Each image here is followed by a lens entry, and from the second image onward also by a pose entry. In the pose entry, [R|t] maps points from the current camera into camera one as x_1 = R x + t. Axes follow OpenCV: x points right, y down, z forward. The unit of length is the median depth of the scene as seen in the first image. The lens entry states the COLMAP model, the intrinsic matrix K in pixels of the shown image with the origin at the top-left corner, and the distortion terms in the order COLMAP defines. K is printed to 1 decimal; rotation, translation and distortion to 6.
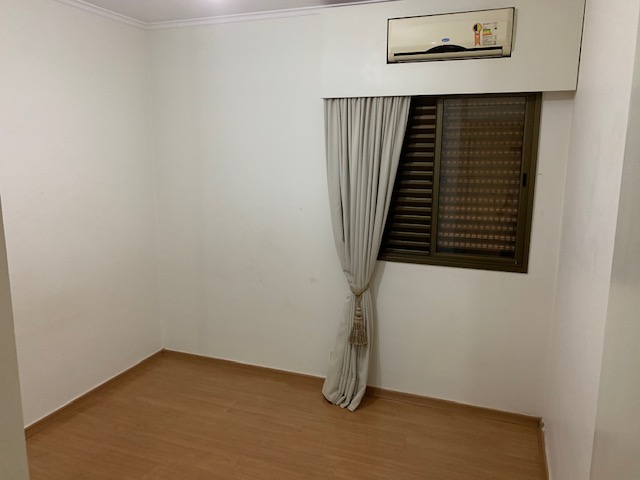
lens RADIAL K [[493.1, 0, 320.0], [0, 493.1, 240.0], [0, 0, 1]] dist [0.005484, -0.005232]
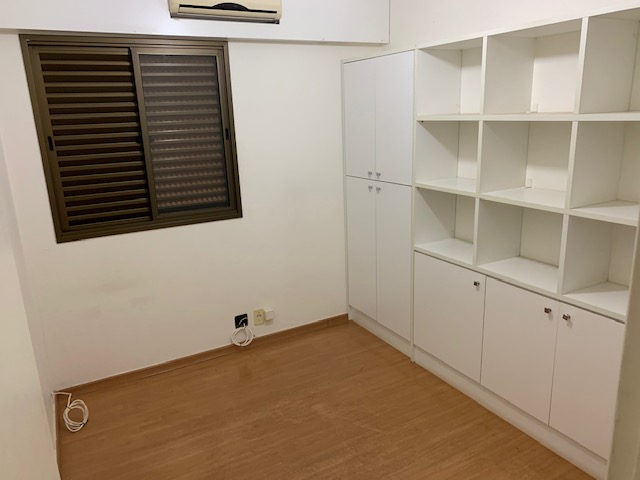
lens RADIAL K [[493.1, 0, 320.0], [0, 493.1, 240.0], [0, 0, 1]] dist [0.005484, -0.005232]
pose [[0.634378, -0.227275, 0.738858, -0.310566], [0.171281, 0.973371, 0.152351, -0.023108], [-0.753808, 0.029904, 0.656414, 0.120792]]
